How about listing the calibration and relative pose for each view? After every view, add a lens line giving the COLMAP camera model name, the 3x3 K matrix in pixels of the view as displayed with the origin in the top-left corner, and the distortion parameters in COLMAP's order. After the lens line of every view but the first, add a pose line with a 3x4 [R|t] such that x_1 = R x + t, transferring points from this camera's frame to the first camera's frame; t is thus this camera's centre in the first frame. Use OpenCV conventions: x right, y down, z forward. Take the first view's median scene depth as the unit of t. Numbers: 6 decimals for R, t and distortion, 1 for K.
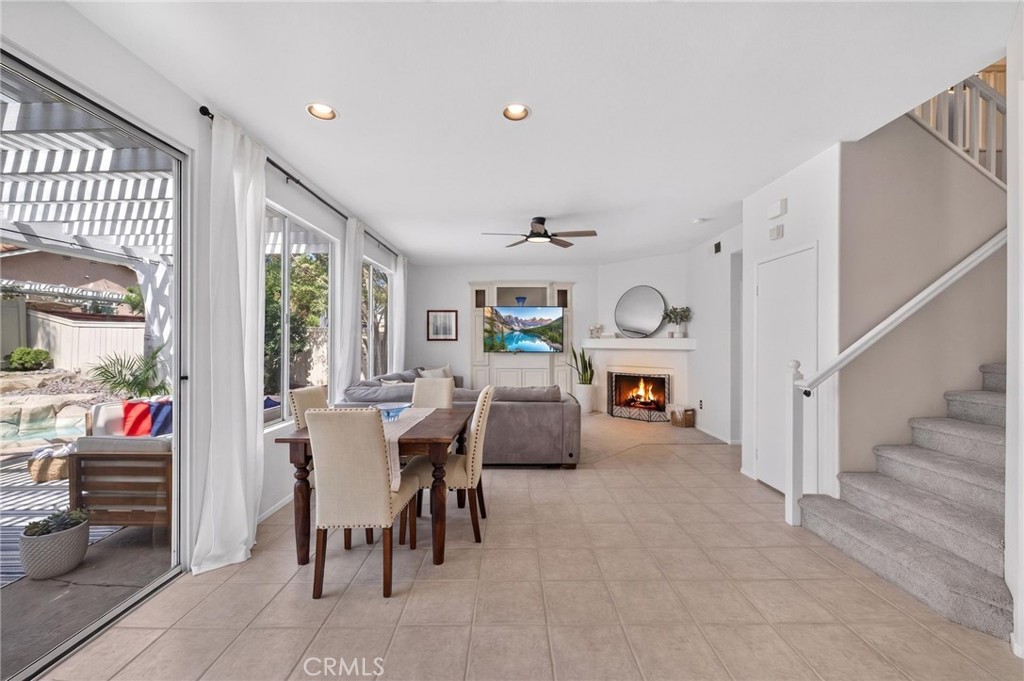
lens RADIAL K [[395.9, 0, 512.5], [0, 395.9, 343.3], [0, 0, 1]] dist [-0.009602, -0.000326]
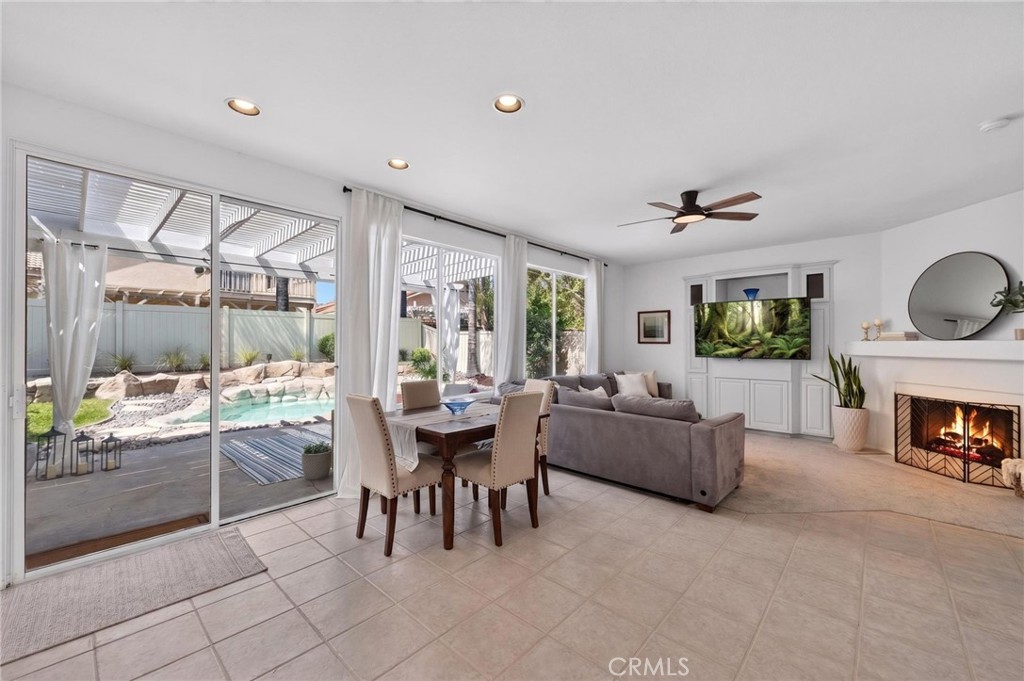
lens RADIAL K [[395.9, 0, 509.8], [0, 395.9, 340.5], [0, 0, 1]] dist [-0.009602, -0.000326]
pose [[0.735865, -0.003950, -0.677117, 0.218091], [-0.006682, 0.999892, -0.013095, 0.000485], [0.677096, 0.014161, 0.735759, 0.100598]]
